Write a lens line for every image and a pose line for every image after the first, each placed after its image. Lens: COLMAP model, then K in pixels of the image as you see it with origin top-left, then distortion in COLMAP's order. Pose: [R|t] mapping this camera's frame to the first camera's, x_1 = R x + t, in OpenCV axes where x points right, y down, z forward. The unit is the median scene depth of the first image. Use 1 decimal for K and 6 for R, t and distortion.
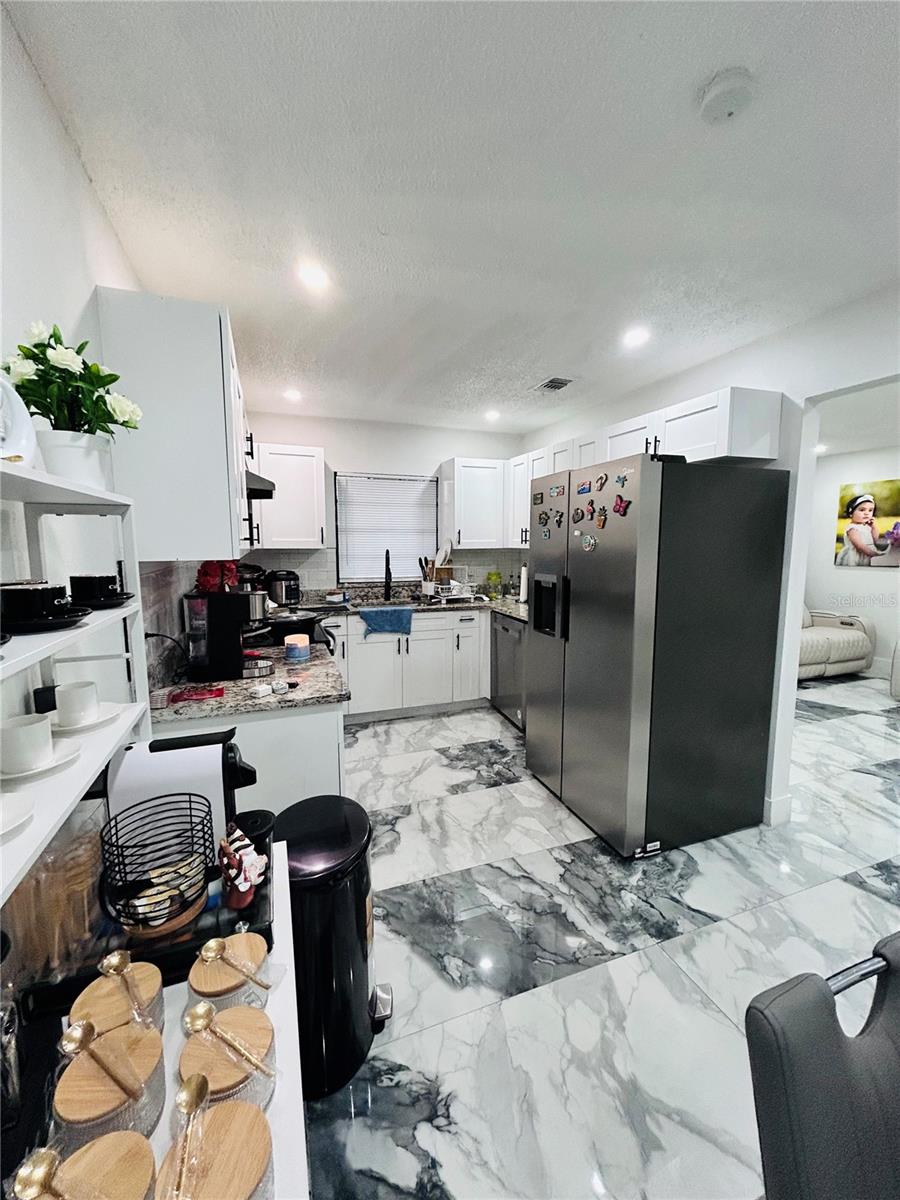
lens RADIAL K [[480.7, 0, 453.1], [0, 480.7, 596.7], [0, 0, 1]] dist [0.000921, 0.000021]
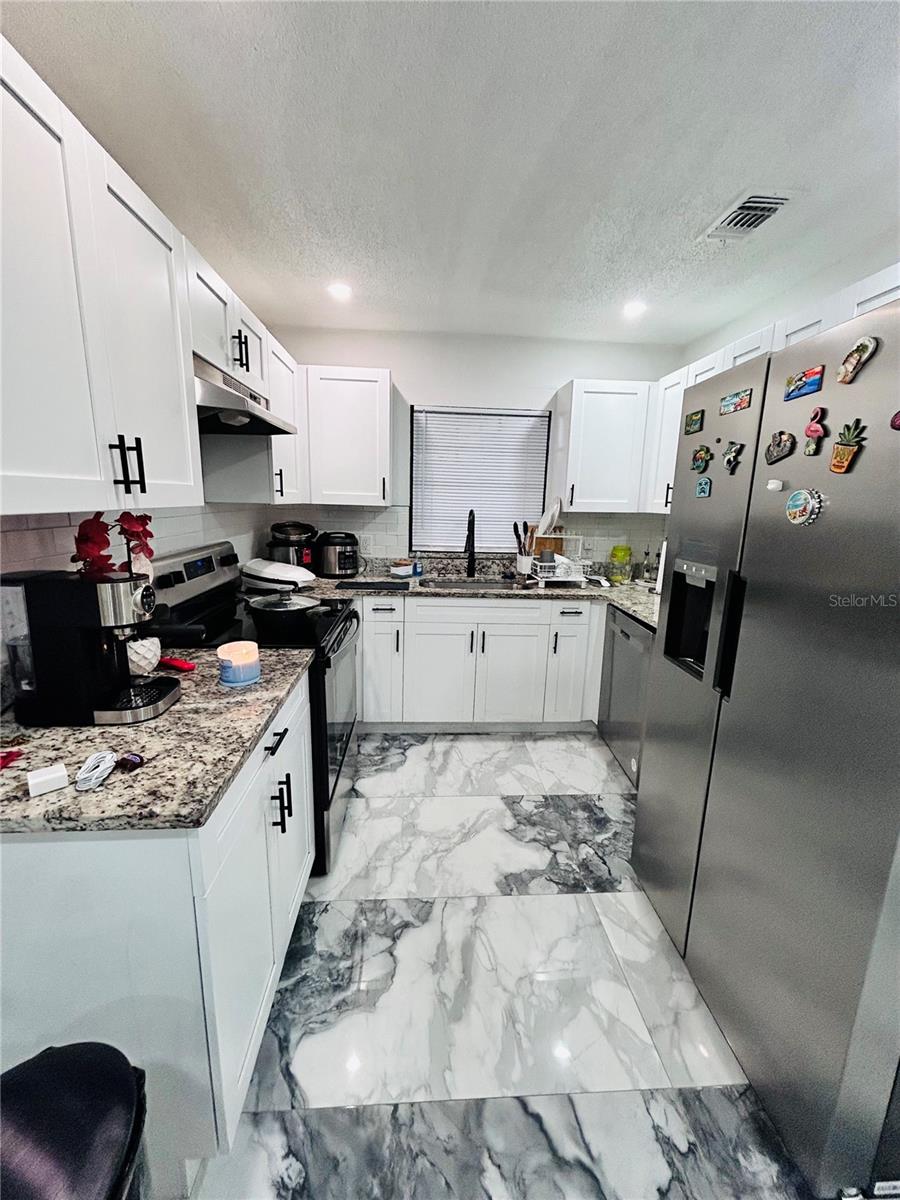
lens RADIAL K [[481.1, 0, 452.7], [0, 481.1, 596.8], [0, 0, 1]] dist [-0.003862, 0.002566]
pose [[0.956479, 0.080556, -0.280462, 0.065947], [-0.058186, 0.994489, 0.087208, -0.031330], [0.285942, -0.067094, 0.955895, 0.306900]]
